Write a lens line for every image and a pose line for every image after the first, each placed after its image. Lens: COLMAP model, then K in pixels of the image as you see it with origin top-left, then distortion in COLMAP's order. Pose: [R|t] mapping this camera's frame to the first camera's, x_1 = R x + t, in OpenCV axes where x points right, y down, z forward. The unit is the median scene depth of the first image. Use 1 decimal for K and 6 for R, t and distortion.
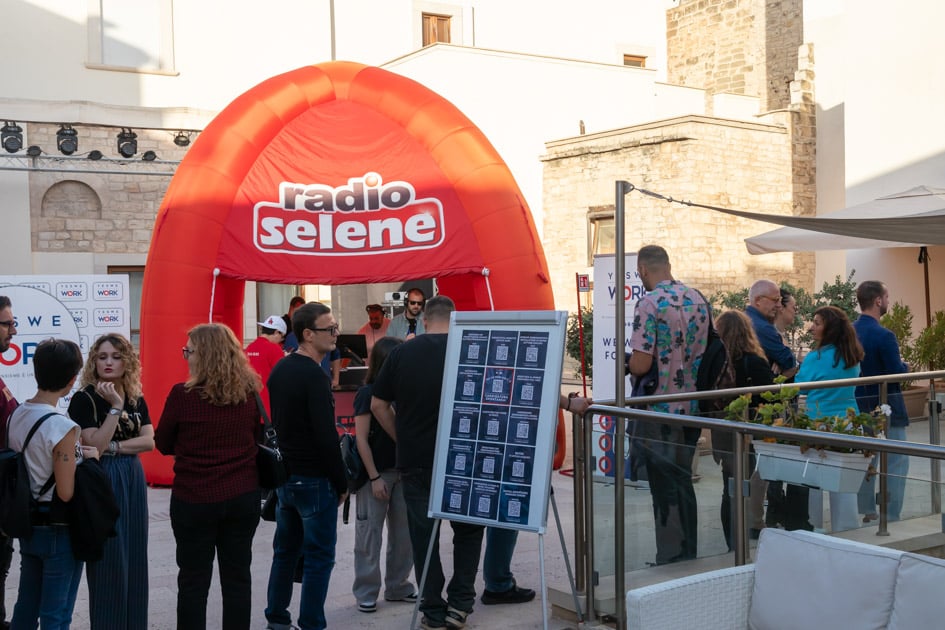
lens RADIAL K [[1168.4, 0, 471.8], [0, 1168.4, 324.7], [0, 0, 1]] dist [0.020780, 0.012309]
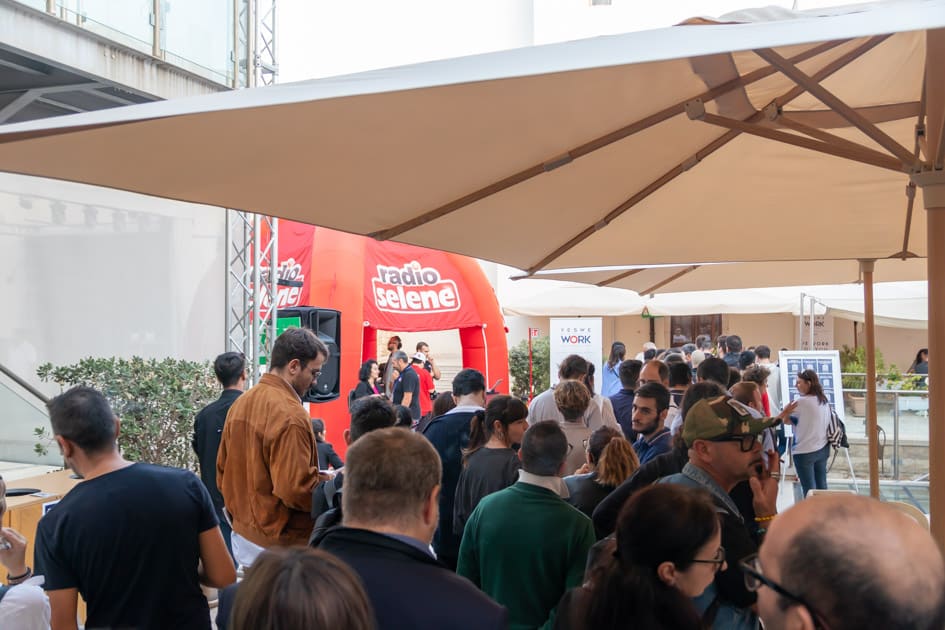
lens RADIAL K [[1015.0, 0, 472.5], [0, 1015.0, 315.0], [0, 0, 1]] dist [0.014913, 0.003250]
pose [[0.727562, 0.025043, 0.685585, -0.983120], [0.003714, 0.999175, -0.040439, -0.001622], [-0.686032, 0.031968, 0.726869, -0.048715]]
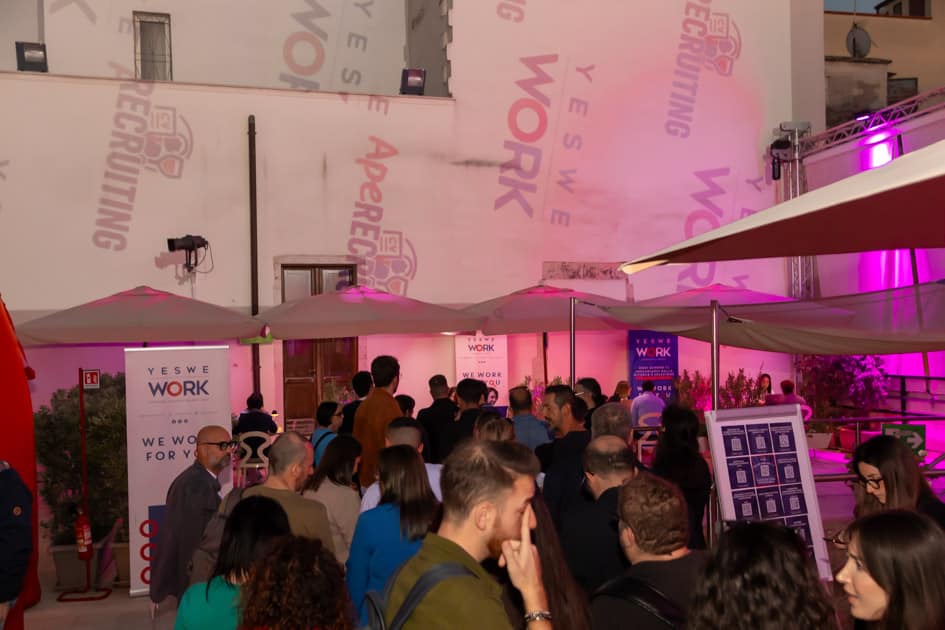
lens RADIAL K [[1015.0, 0, 472.5], [0, 1015.0, 315.0], [0, 0, 1]] dist [0.014913, 0.003250]
pose [[0.328333, 0.035695, 0.943887, -0.517419], [0.040283, 0.997847, -0.051748, -0.031468], [-0.943703, 0.055013, 0.326188, 0.454830]]
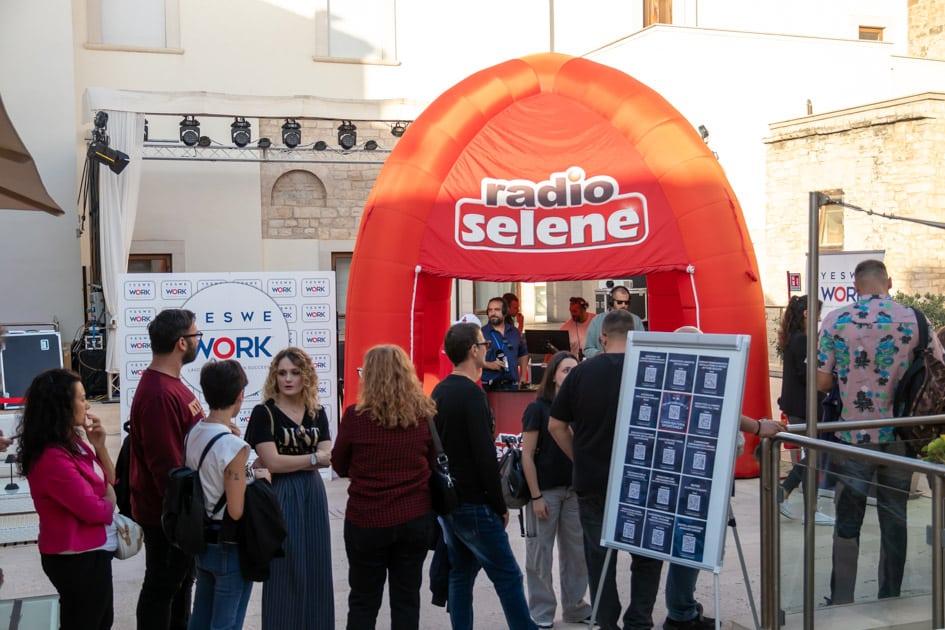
lens RADIAL K [[1171.2, 0, 472.5], [0, 1171.2, 315.0], [0, 0, 1]] dist [0.001594, 0.014304]
pose [[0.981287, 0.010935, -0.192242, 0.020990], [-0.008655, 0.999882, 0.012695, -0.018104], [0.192358, -0.010794, 0.981266, 0.017707]]
